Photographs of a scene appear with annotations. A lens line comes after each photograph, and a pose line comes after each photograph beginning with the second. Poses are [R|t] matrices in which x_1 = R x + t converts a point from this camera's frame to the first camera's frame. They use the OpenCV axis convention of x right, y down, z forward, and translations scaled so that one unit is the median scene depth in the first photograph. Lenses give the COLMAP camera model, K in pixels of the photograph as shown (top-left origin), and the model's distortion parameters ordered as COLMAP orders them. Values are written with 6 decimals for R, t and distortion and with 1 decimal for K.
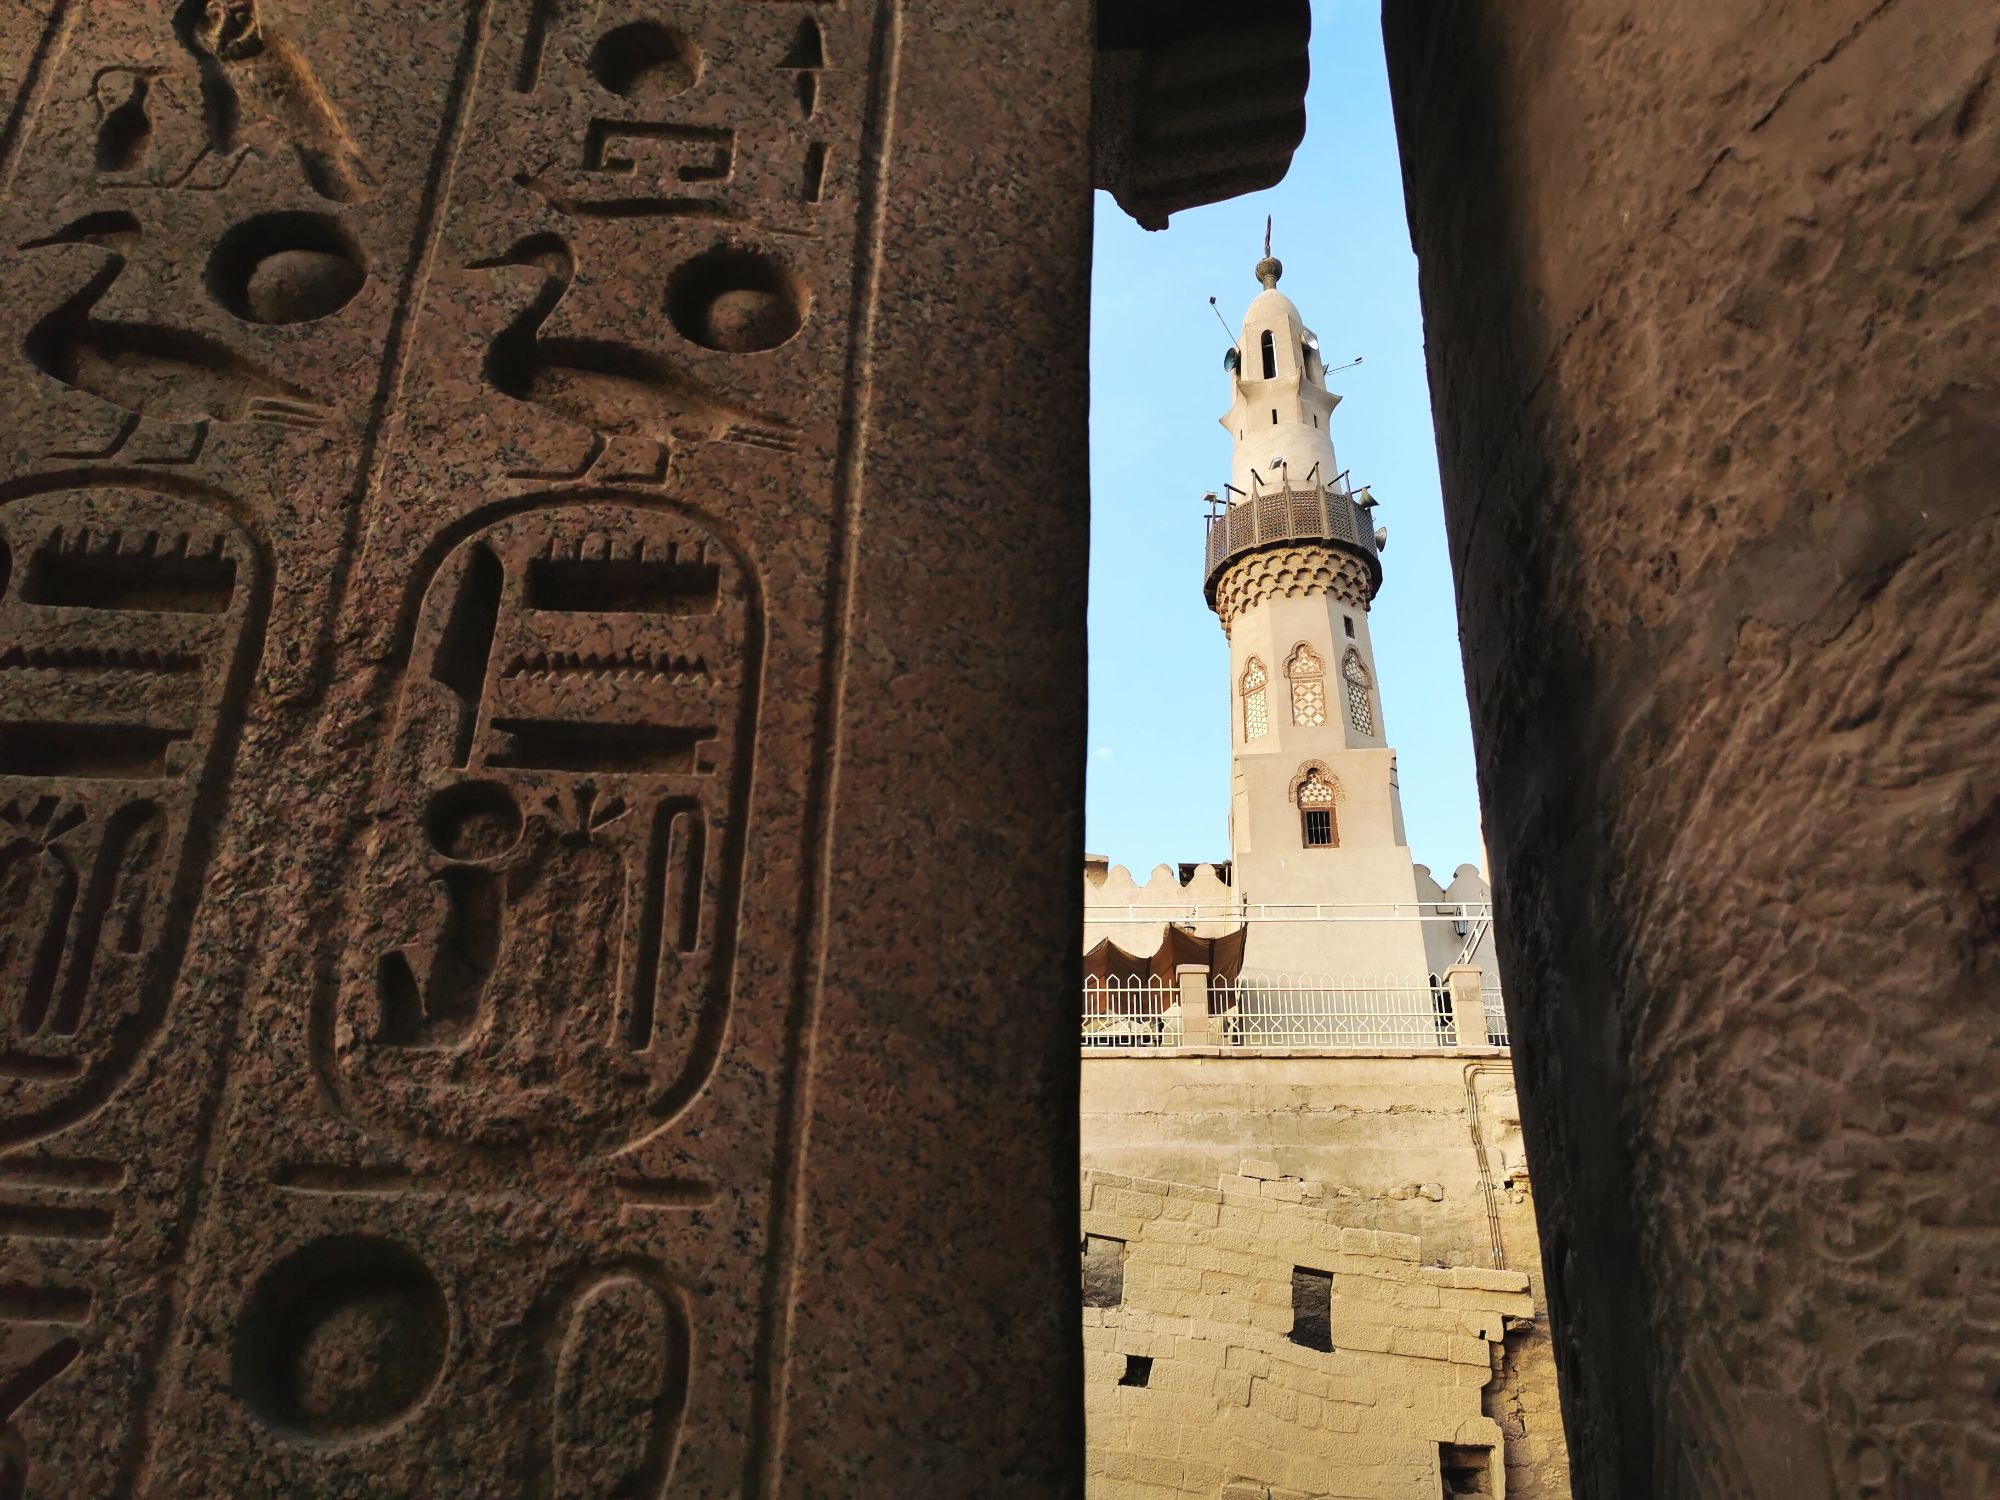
lens RADIAL K [[1563.8, 0, 982.1], [0, 1563.8, 743.0], [0, 0, 1]] dist [0.060616, -0.079423]
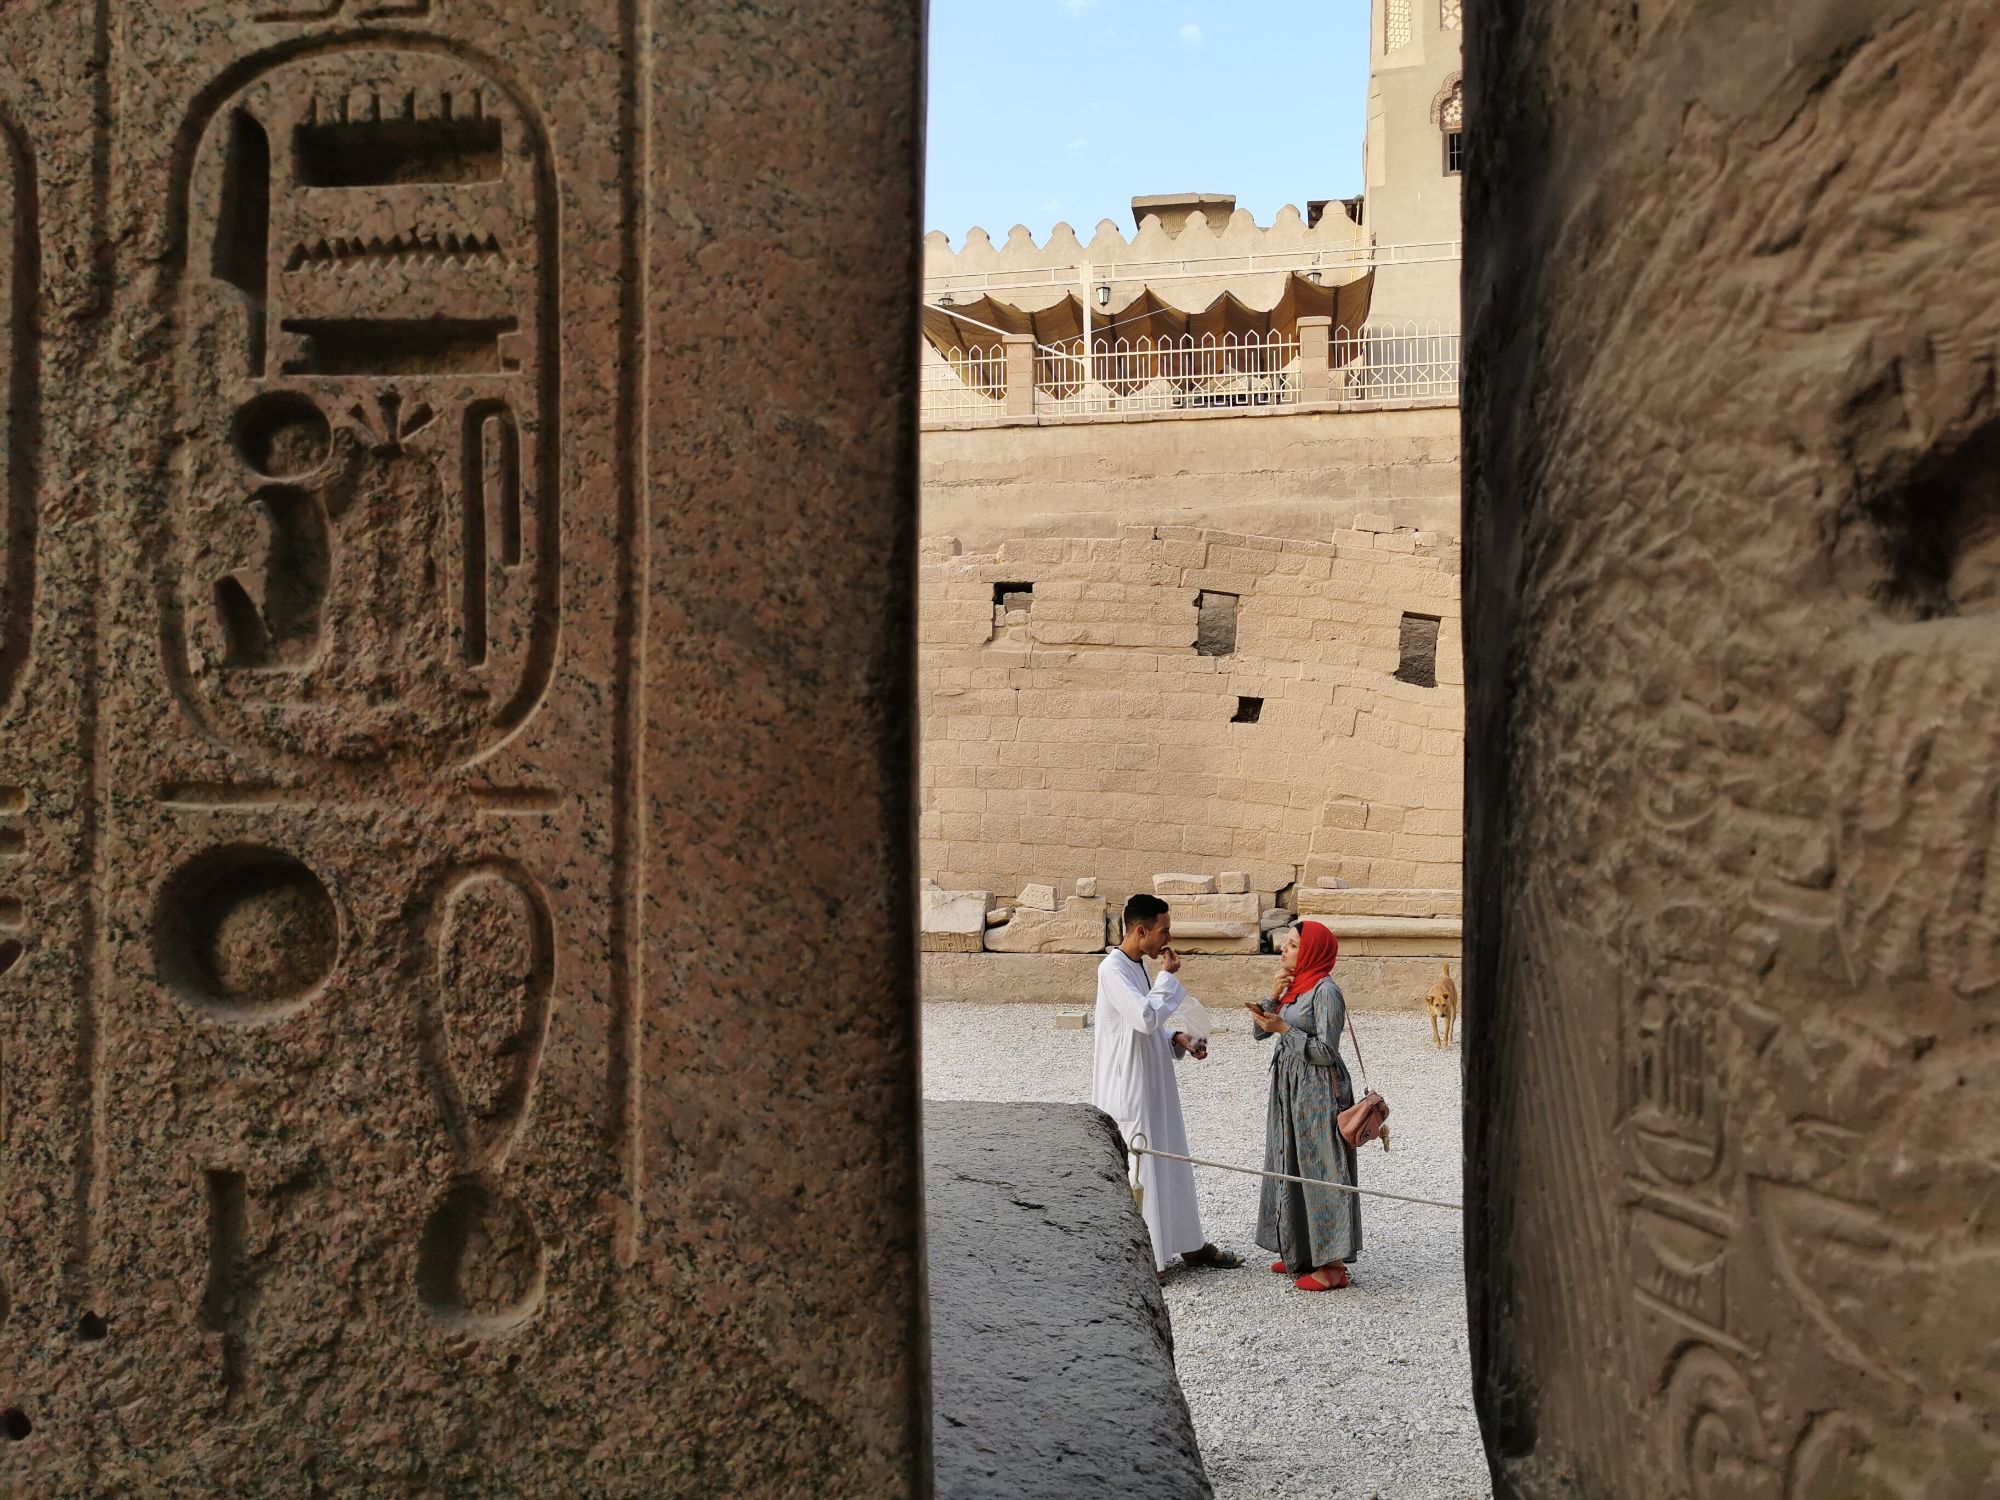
lens RADIAL K [[1563.8, 0, 1046.8], [0, 1563.8, 693.6], [0, 0, 1]] dist [0.060616, -0.079423]
pose [[0.995380, -0.025640, -0.092526, 0.232586], [0.060455, 0.916030, 0.396528, -0.162503], [0.074590, -0.400290, 0.913348, 0.077944]]
